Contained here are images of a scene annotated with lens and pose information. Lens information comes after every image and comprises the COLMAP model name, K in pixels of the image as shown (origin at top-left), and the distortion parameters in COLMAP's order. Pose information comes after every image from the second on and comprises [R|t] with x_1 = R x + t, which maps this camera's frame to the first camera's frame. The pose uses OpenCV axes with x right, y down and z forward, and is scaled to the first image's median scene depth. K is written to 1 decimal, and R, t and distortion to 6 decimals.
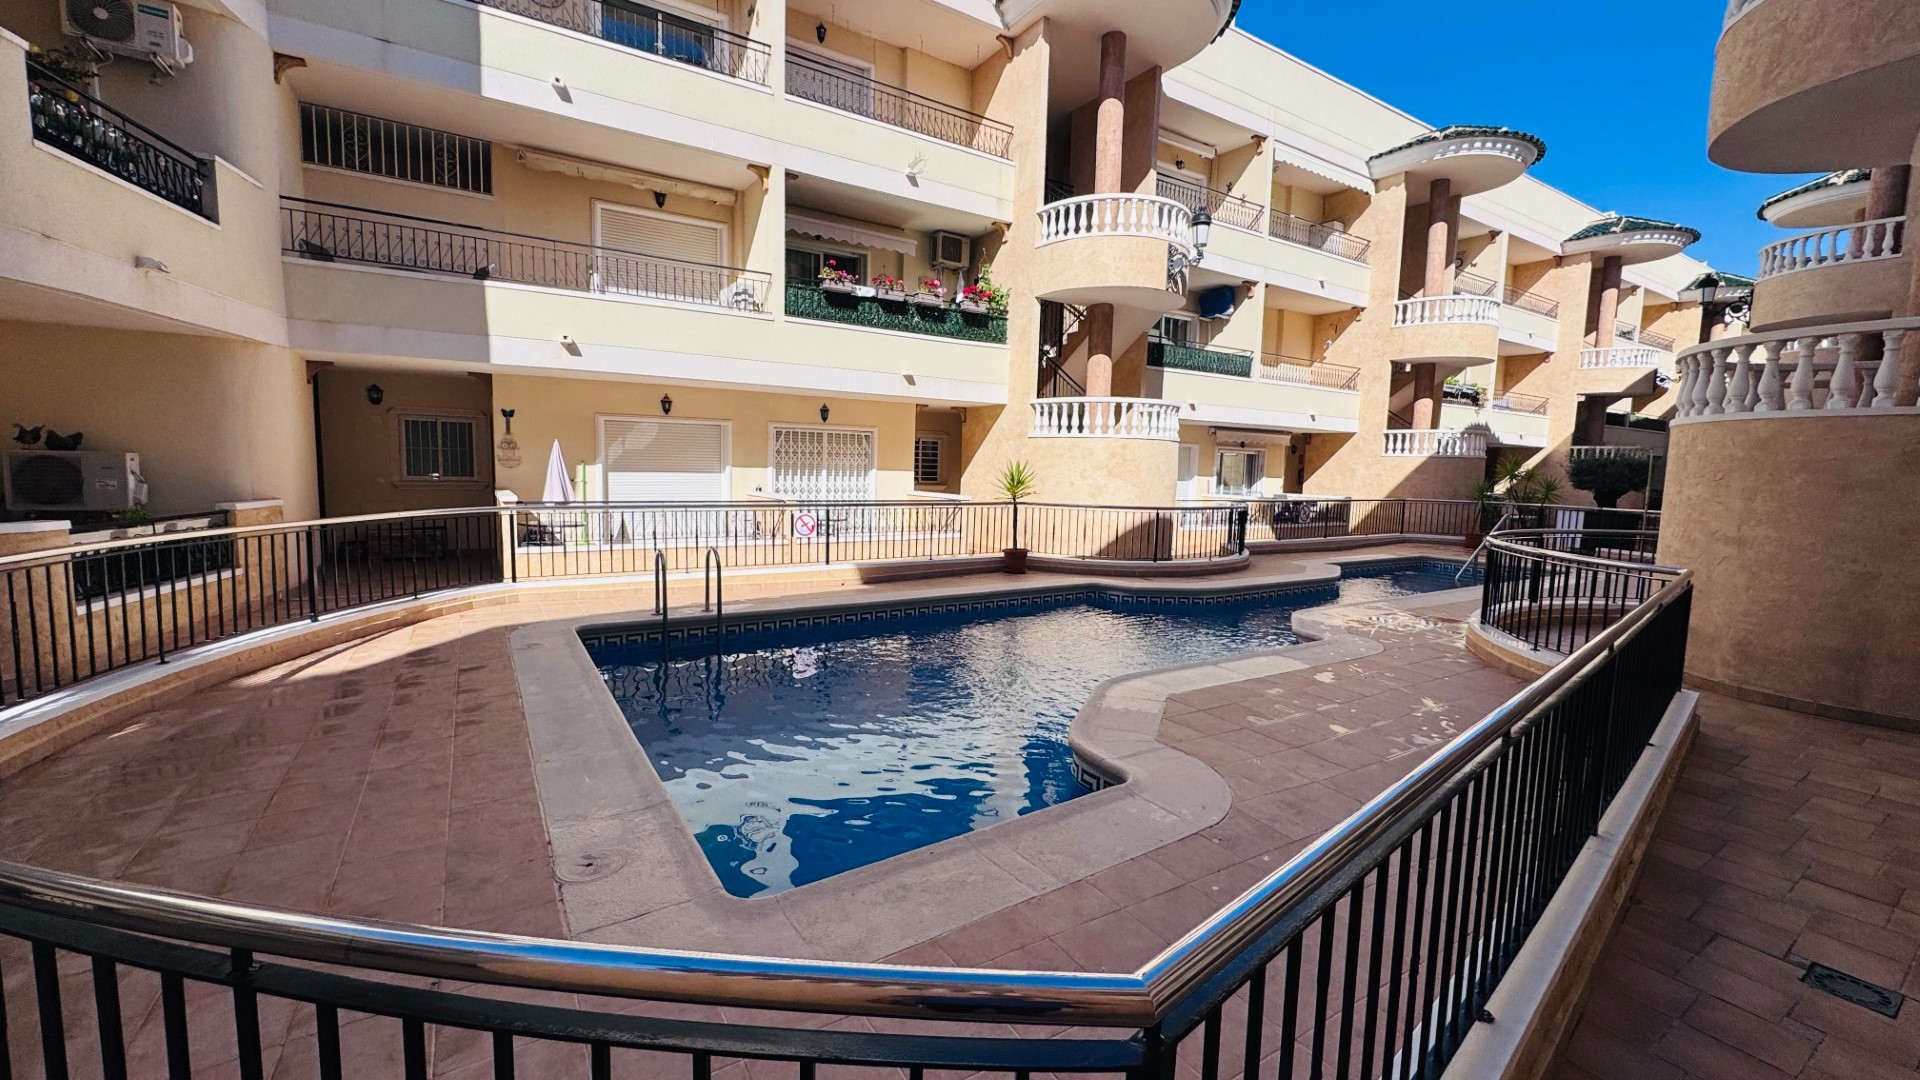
lens RADIAL K [[766.1, 0, 960.0], [0, 766.1, 540.0], [0, 0, 1]] dist [0.001134, 0.000300]
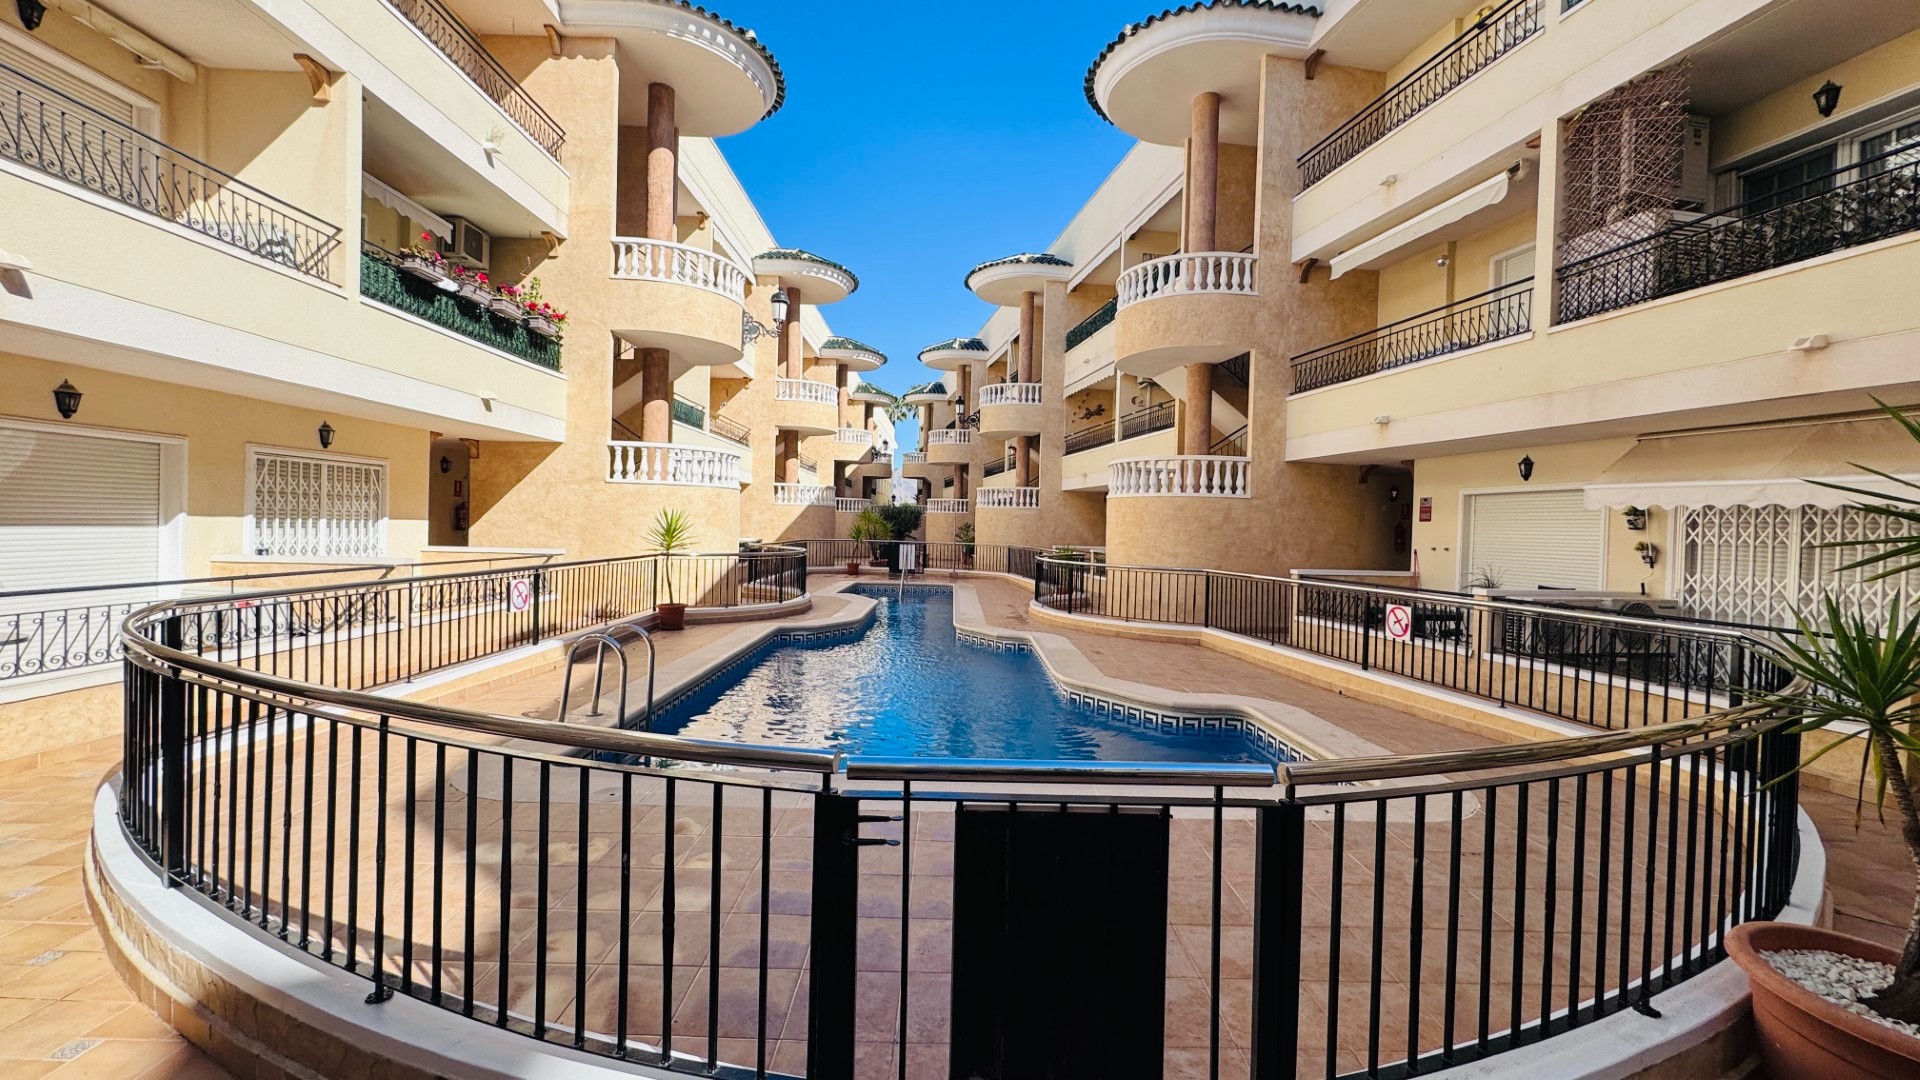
lens RADIAL K [[766.1, 0, 960.0], [0, 766.1, 540.0], [0, 0, 1]] dist [0.001134, 0.000300]
pose [[0.526283, -0.028268, 0.849840, -0.456896], [0.074086, 0.997171, -0.012711, -0.023938], [-0.847076, 0.069651, 0.526888, 0.177985]]
